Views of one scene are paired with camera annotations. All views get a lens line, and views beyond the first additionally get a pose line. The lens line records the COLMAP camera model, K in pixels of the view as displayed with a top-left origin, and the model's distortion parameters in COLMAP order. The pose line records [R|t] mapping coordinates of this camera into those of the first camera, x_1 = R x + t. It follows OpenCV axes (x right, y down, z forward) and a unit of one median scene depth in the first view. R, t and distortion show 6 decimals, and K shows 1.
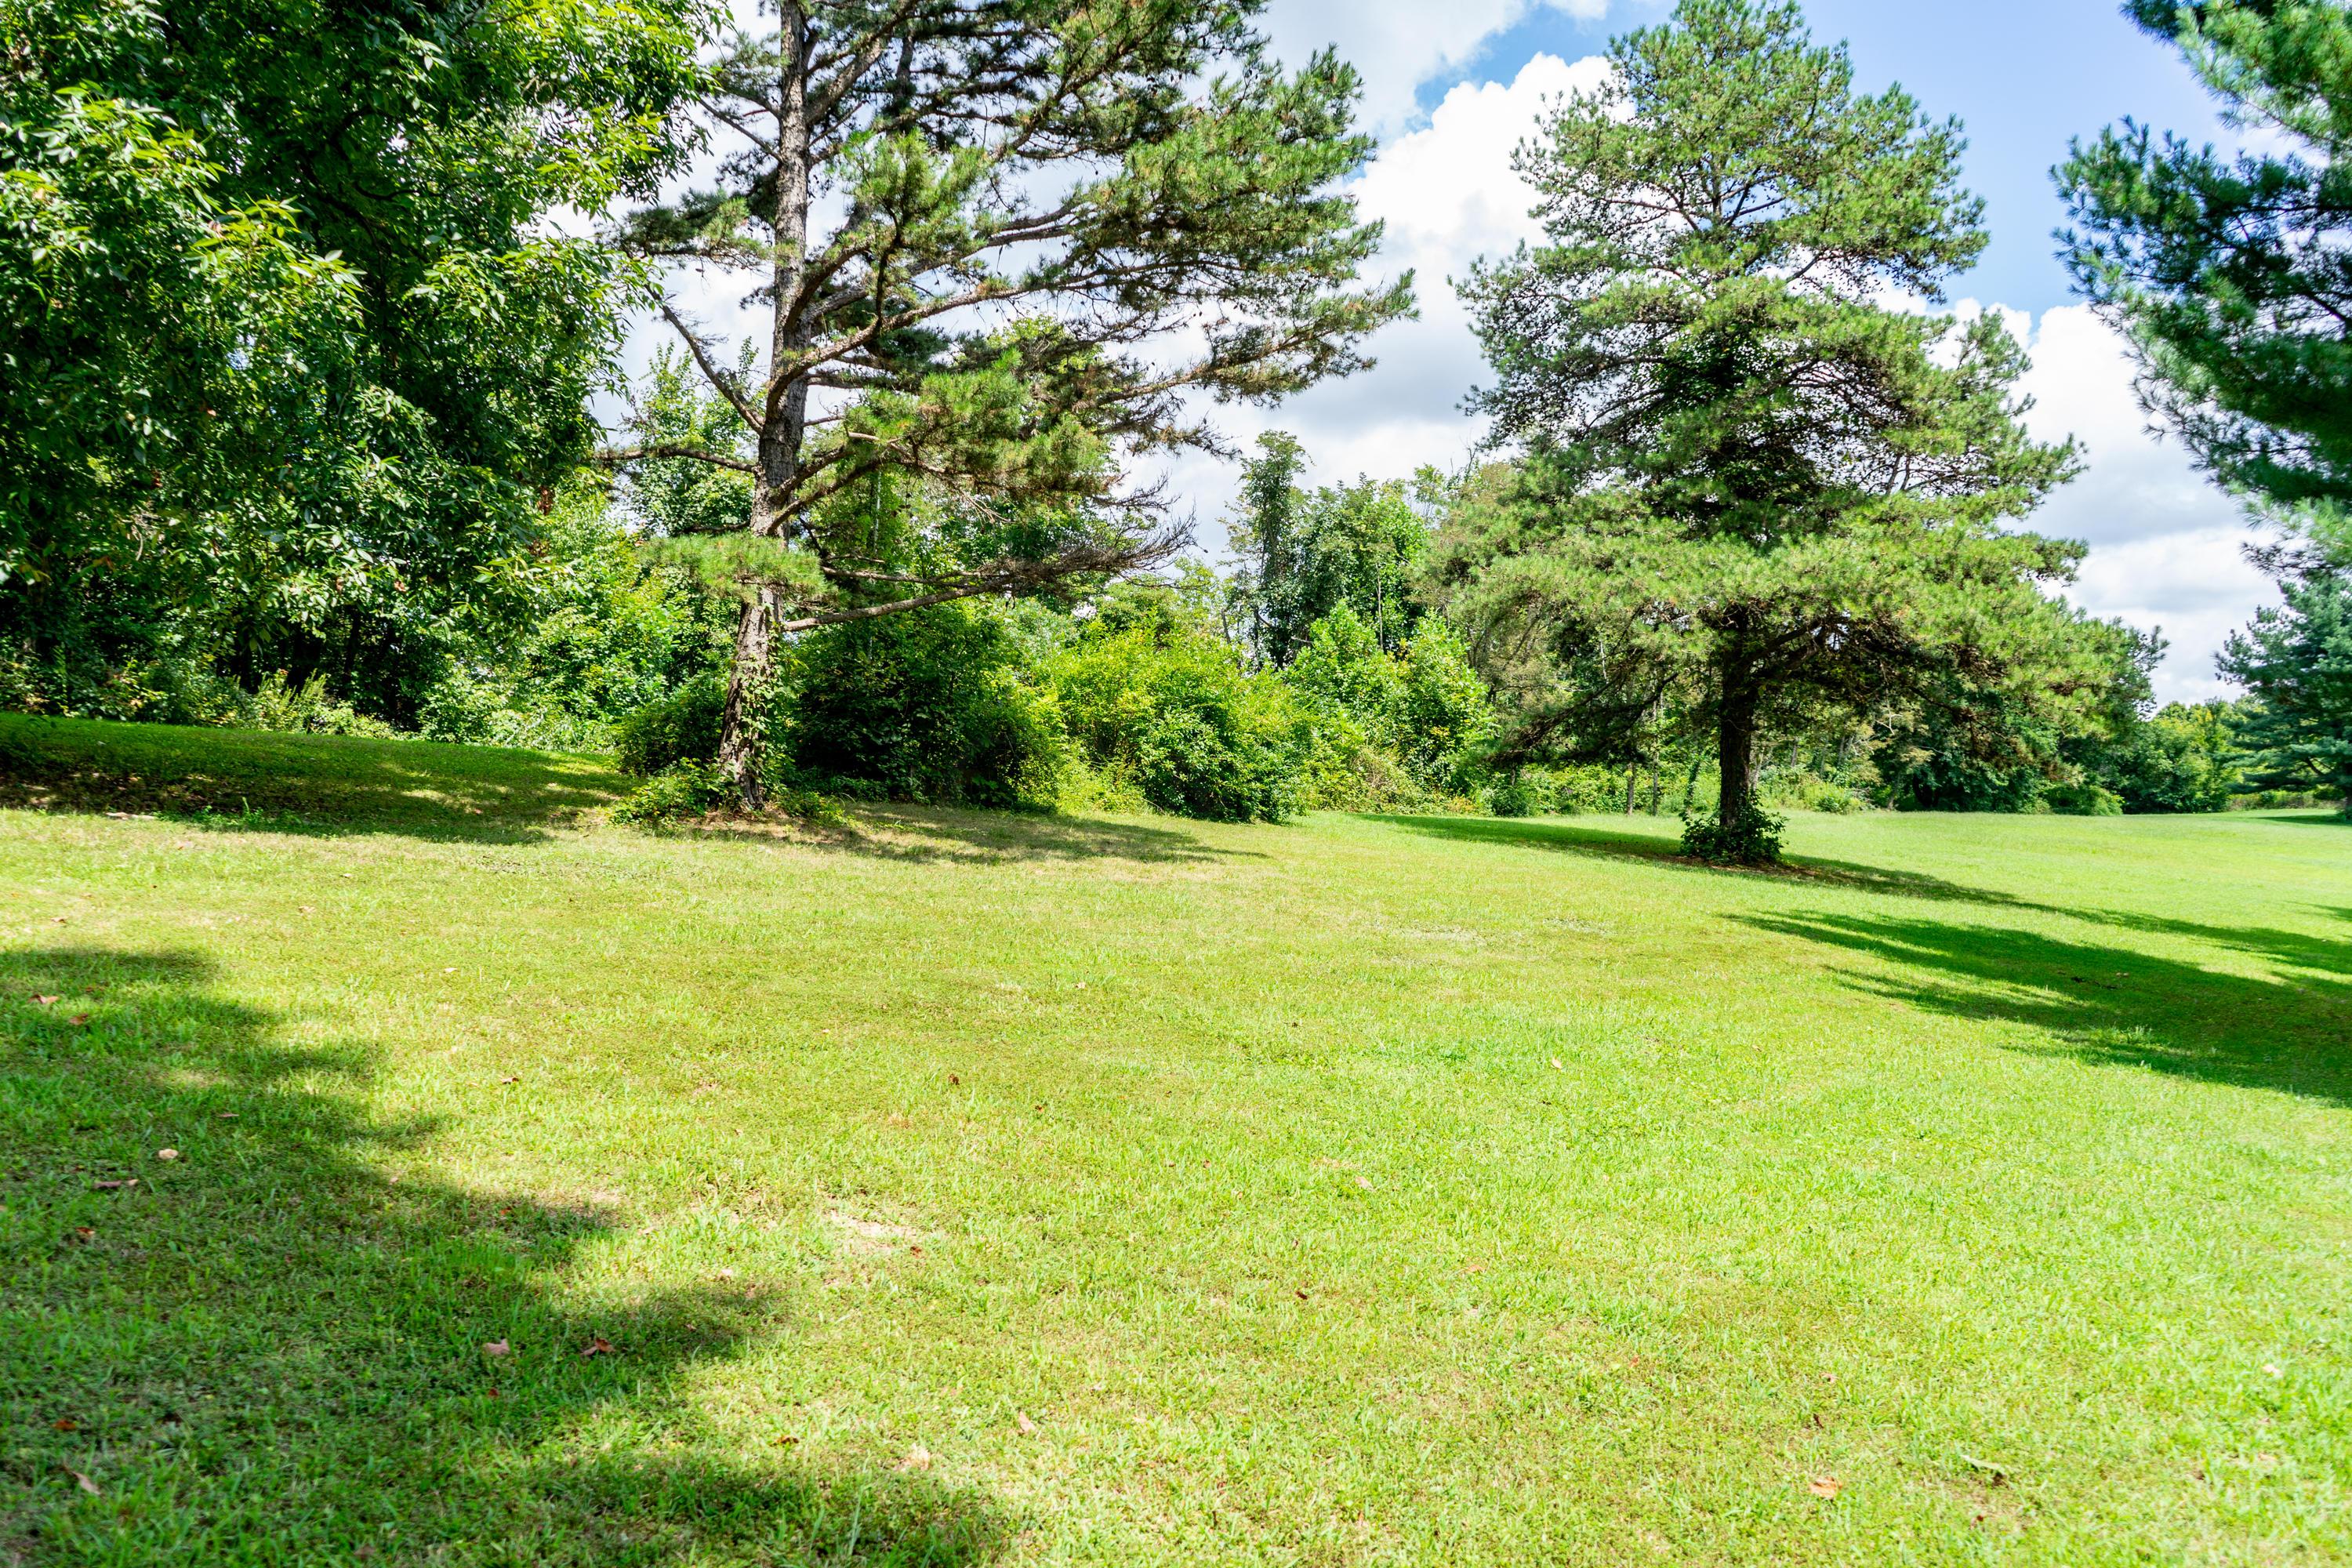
lens RADIAL K [[1921.9, 0, 1176.0], [0, 1921.9, 784.0], [0, 0, 1]] dist [0.013600, -0.002548]
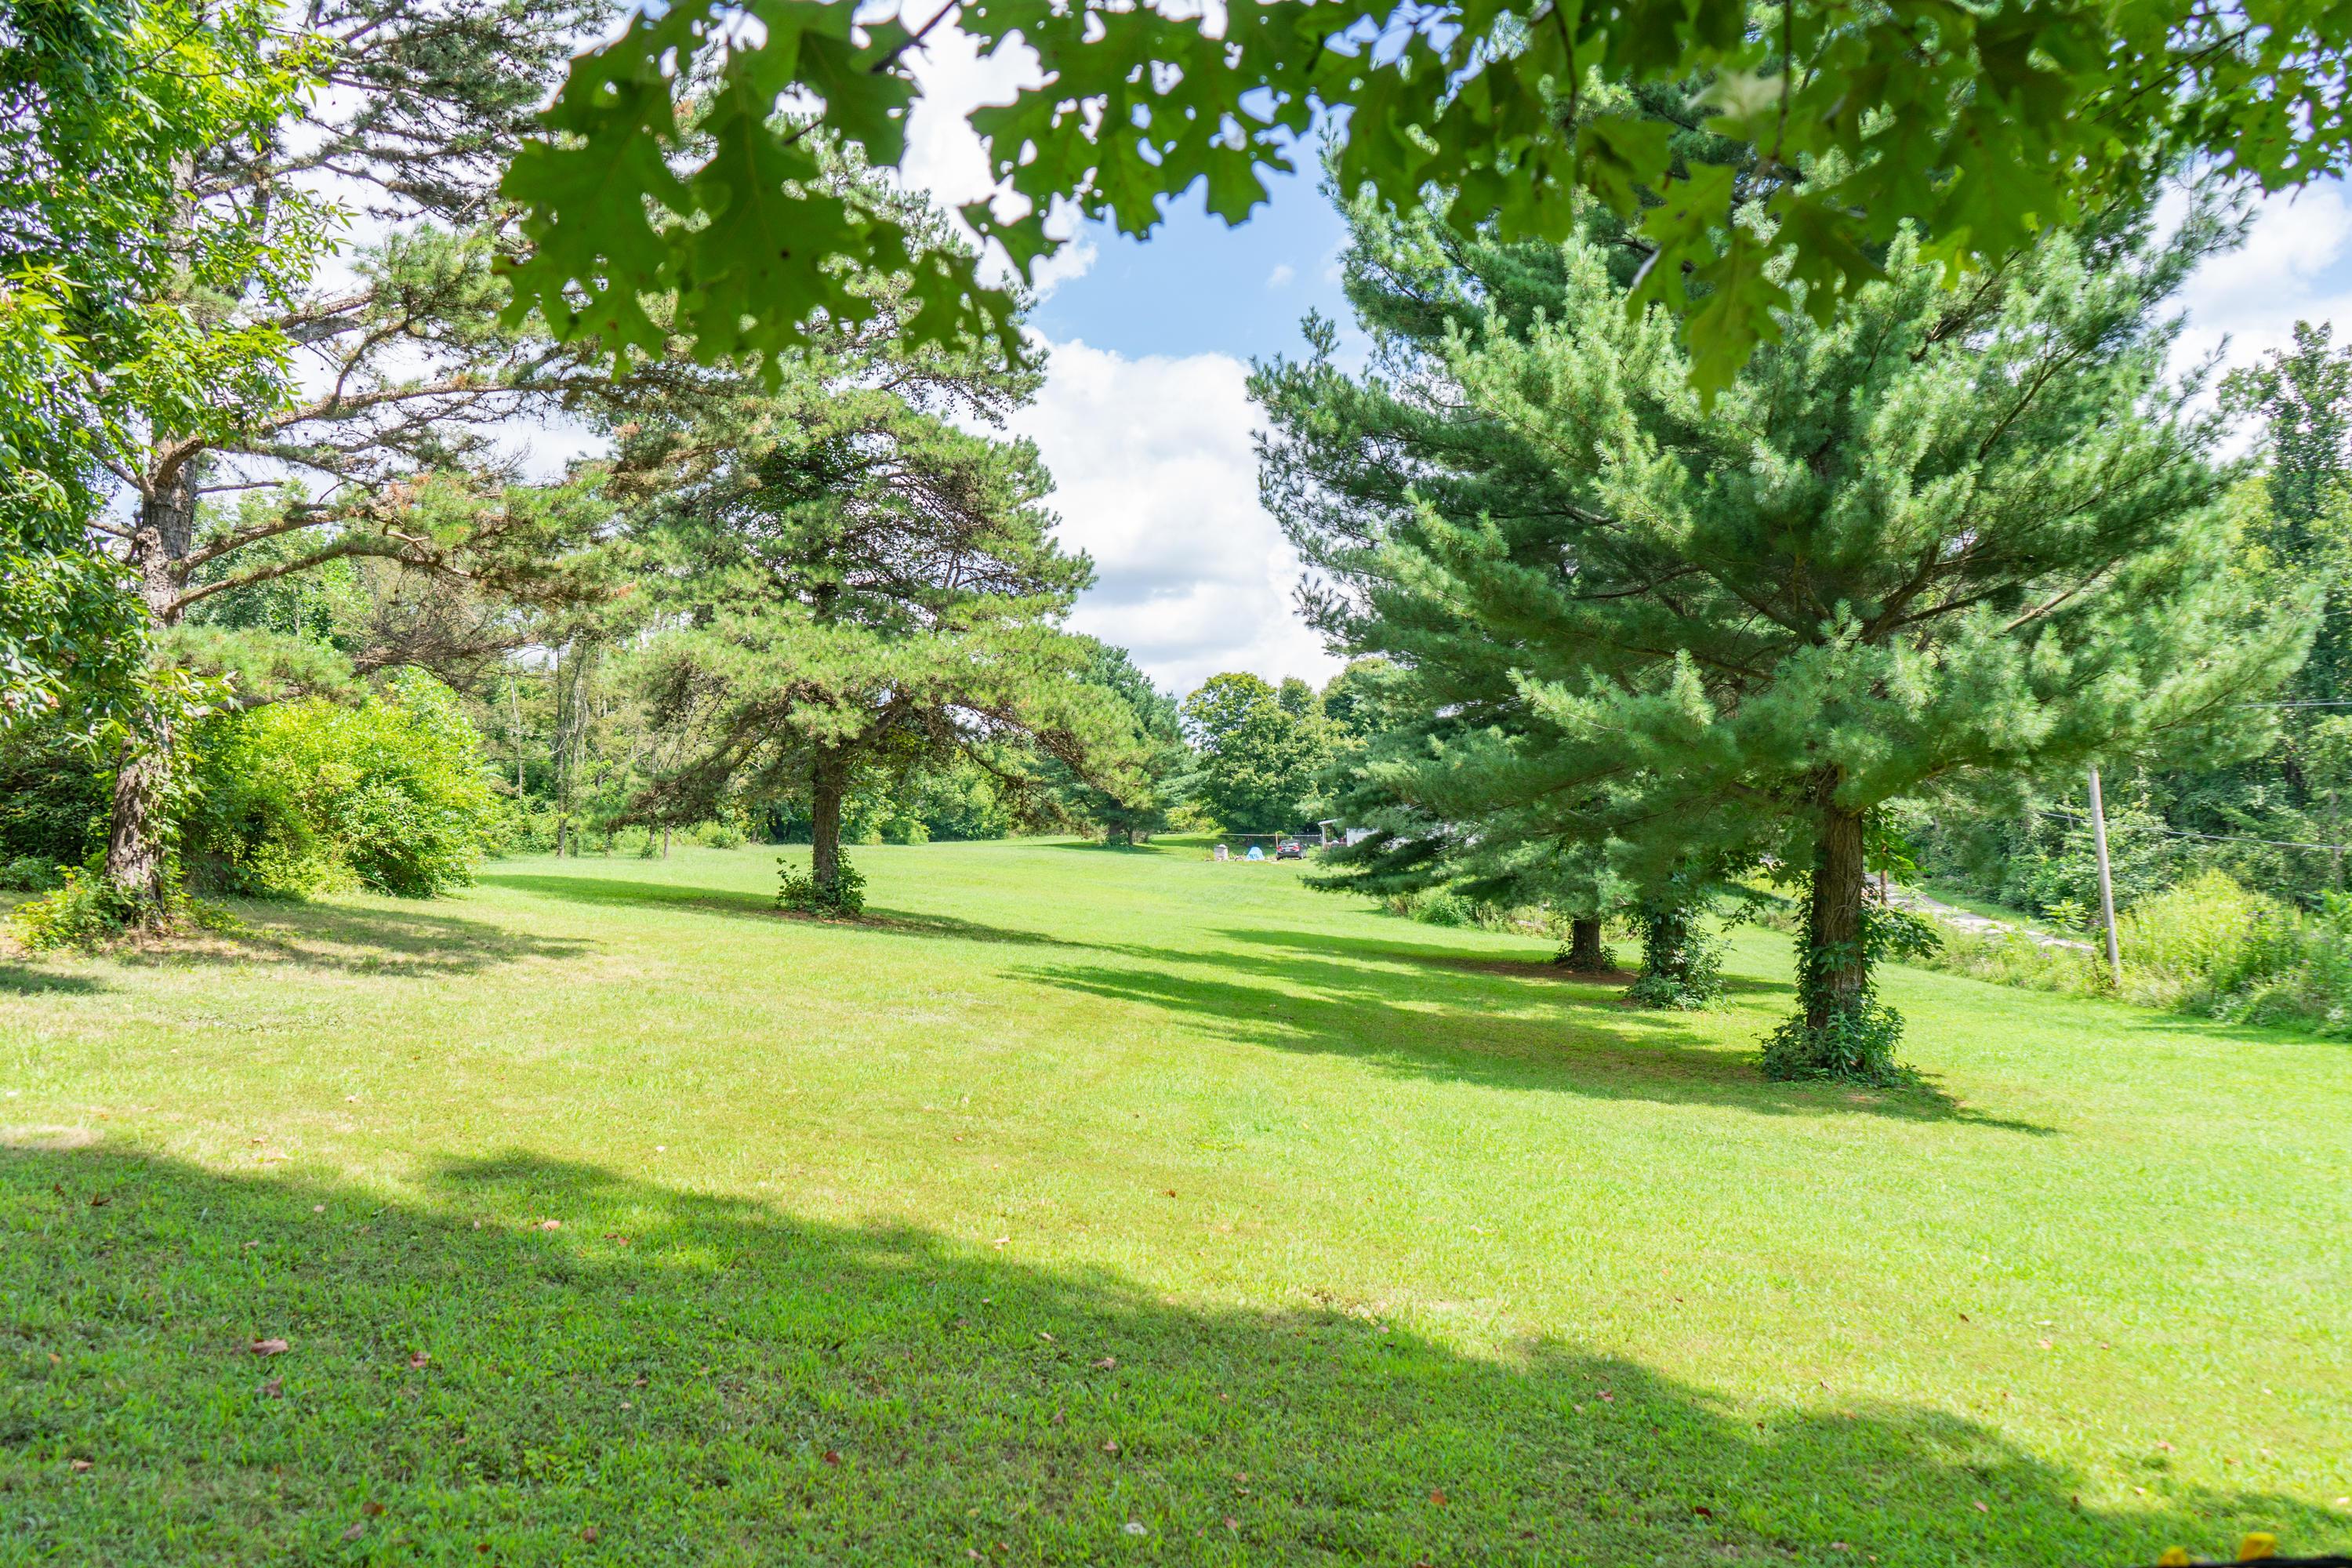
lens RADIAL K [[1921.9, 0, 1176.0], [0, 1921.9, 784.0], [0, 0, 1]] dist [0.013600, -0.002548]
pose [[0.814356, 0.005404, 0.580341, -0.197367], [0.001762, 0.999929, -0.011783, -0.022153], [-0.580363, 0.010618, 0.814289, -0.006149]]
